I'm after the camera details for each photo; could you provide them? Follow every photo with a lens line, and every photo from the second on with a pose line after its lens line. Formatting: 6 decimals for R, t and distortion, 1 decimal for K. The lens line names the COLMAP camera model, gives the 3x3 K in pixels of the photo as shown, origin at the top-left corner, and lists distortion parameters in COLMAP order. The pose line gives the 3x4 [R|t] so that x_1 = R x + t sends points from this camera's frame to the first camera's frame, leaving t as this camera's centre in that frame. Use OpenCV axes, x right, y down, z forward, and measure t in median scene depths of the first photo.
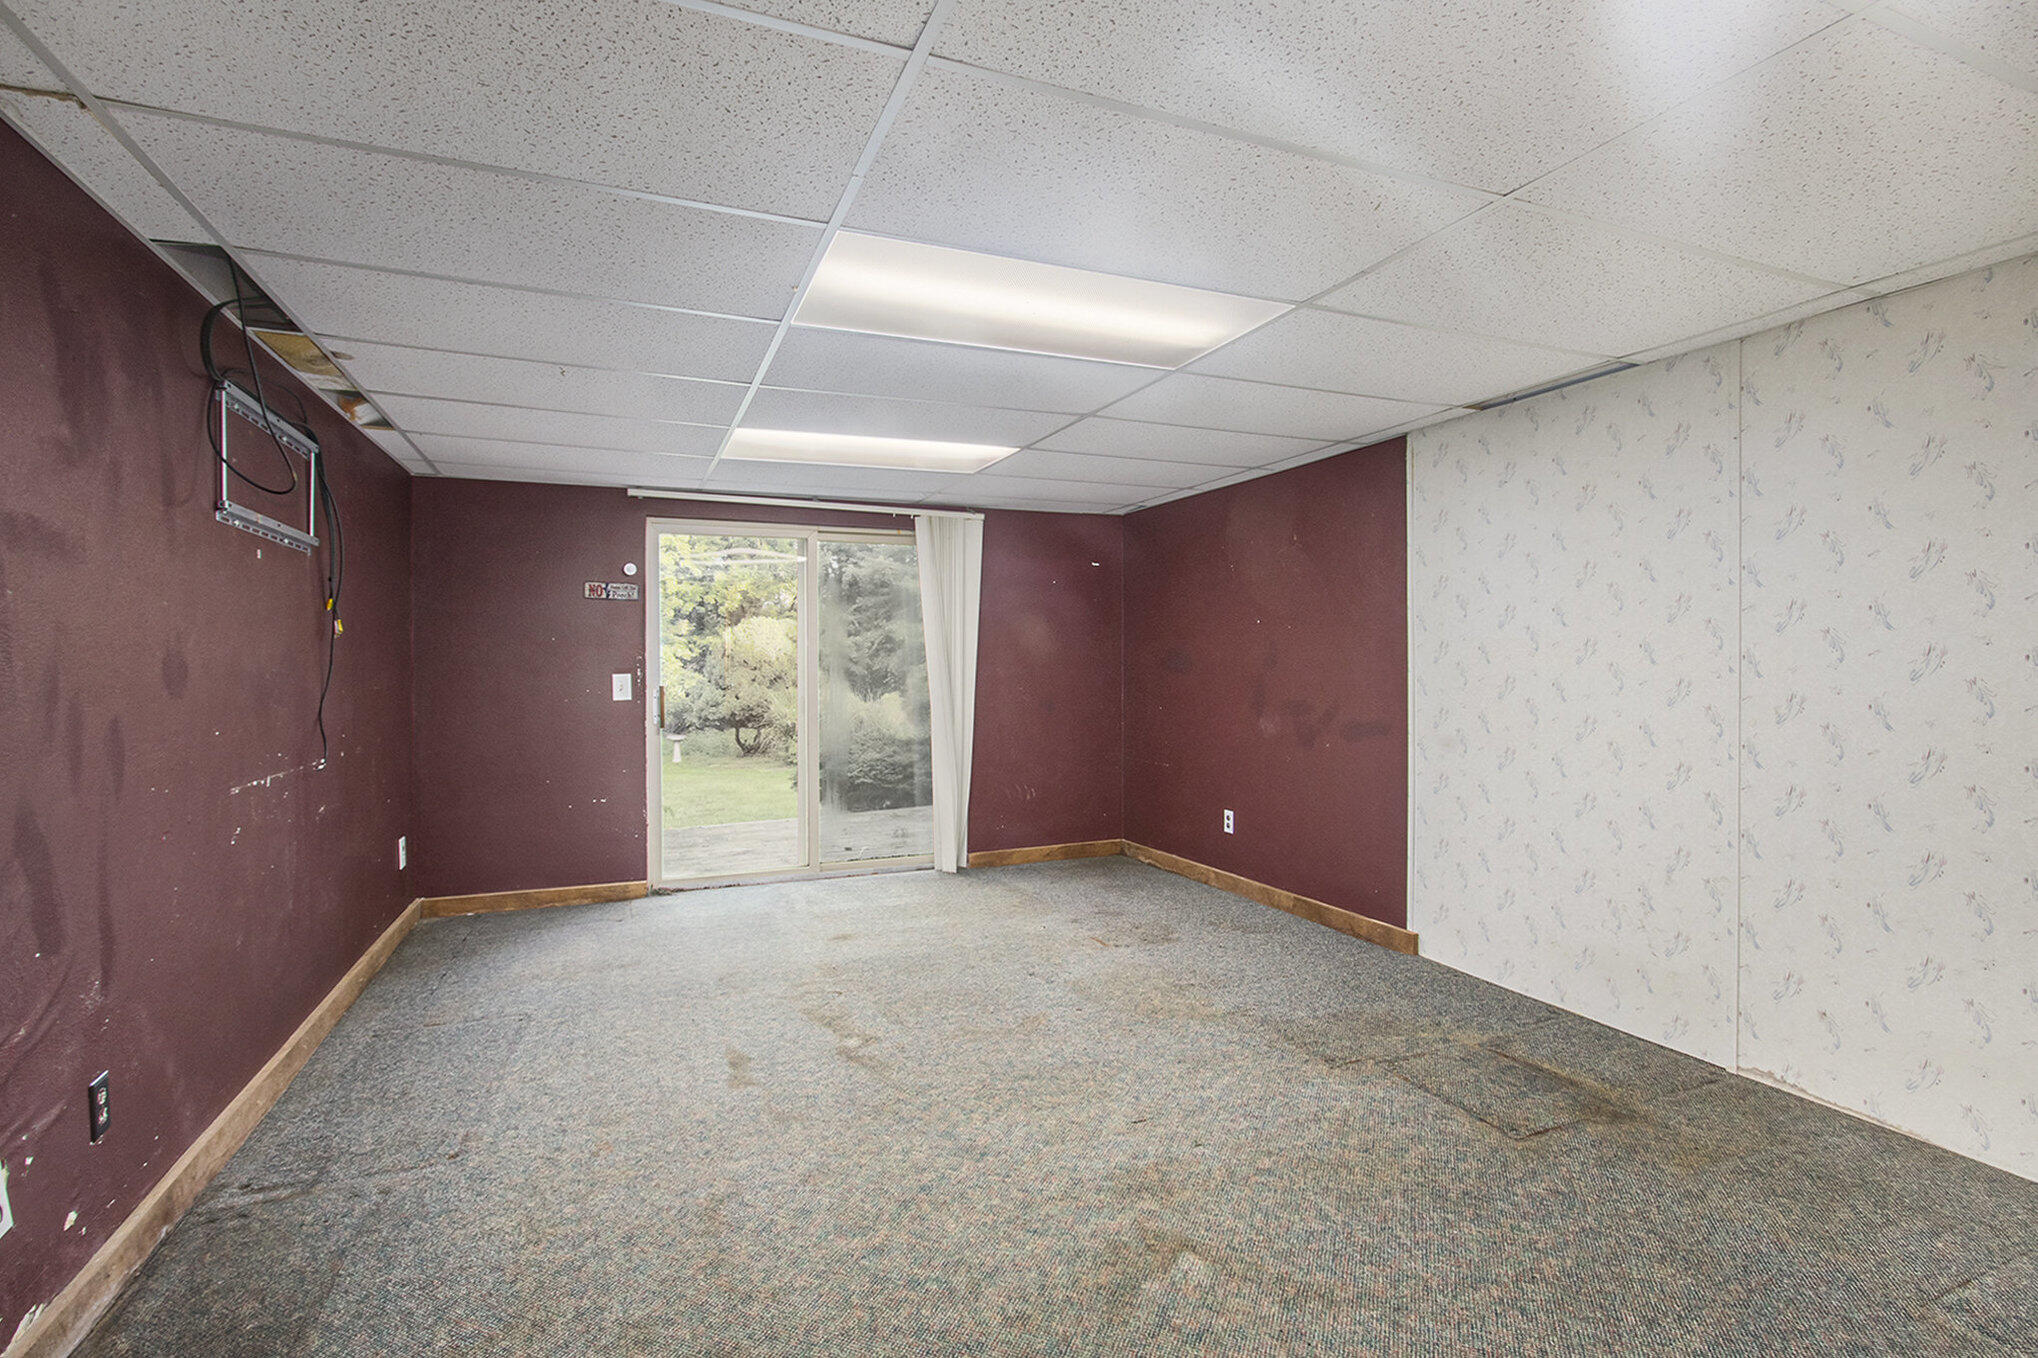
lens RADIAL K [[943.7, 0, 1021.0], [0, 943.7, 673.7], [0, 0, 1]] dist [-0.018276, -0.002249]
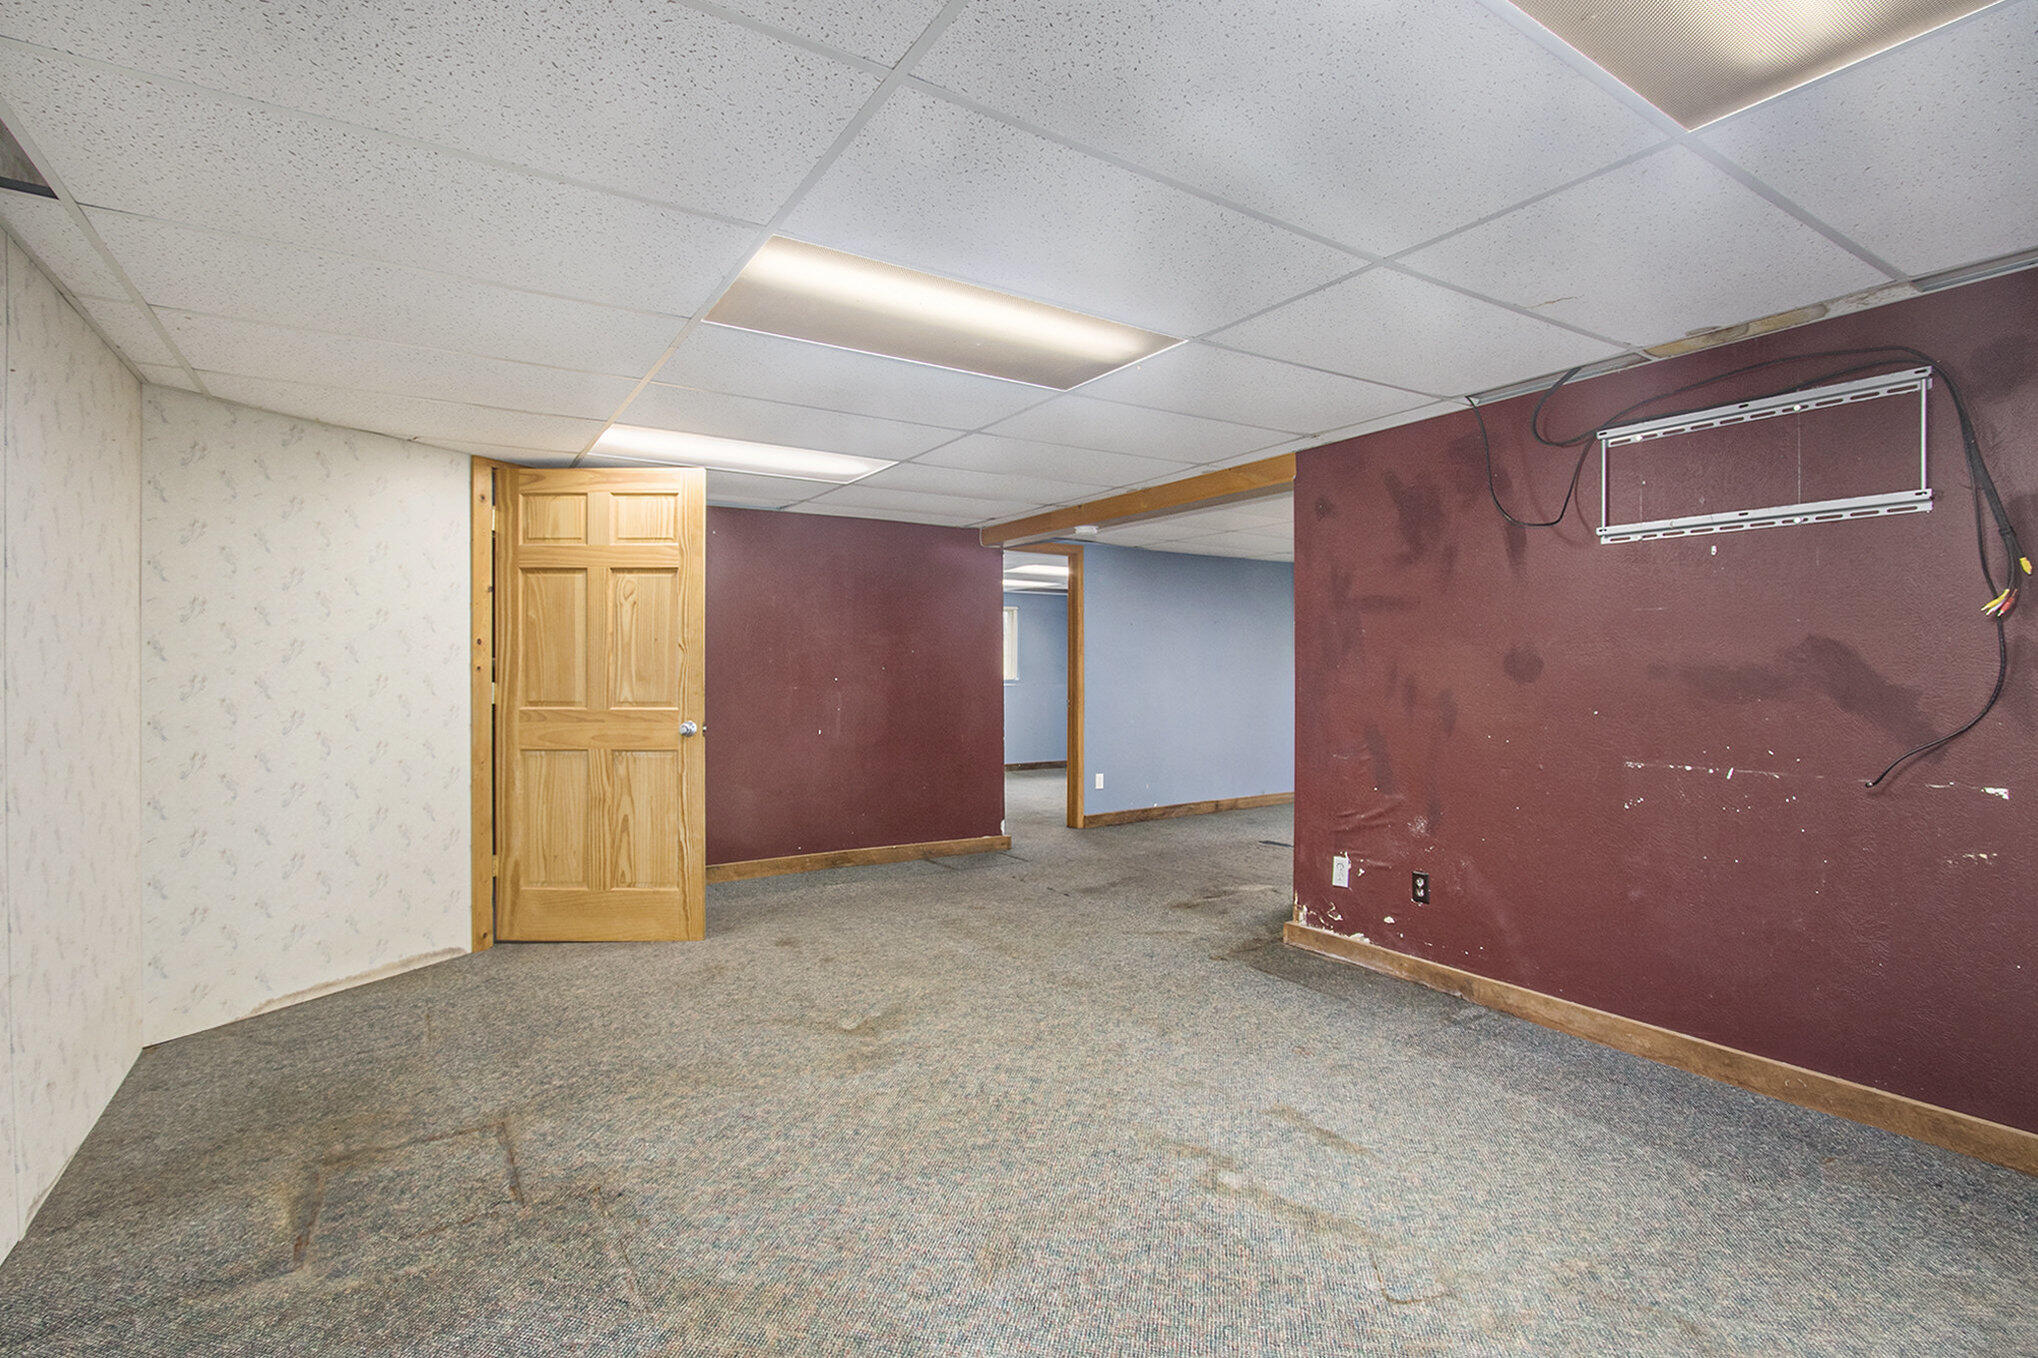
lens RADIAL K [[943.7, 0, 1027.9], [0, 943.7, 667.6], [0, 0, 1]] dist [-0.018276, -0.002249]
pose [[-0.982366, 0.012663, -0.186541, 0.134971], [0.010535, 0.999868, 0.012394, -0.020843], [0.186673, 0.010210, -0.982369, 2.105078]]
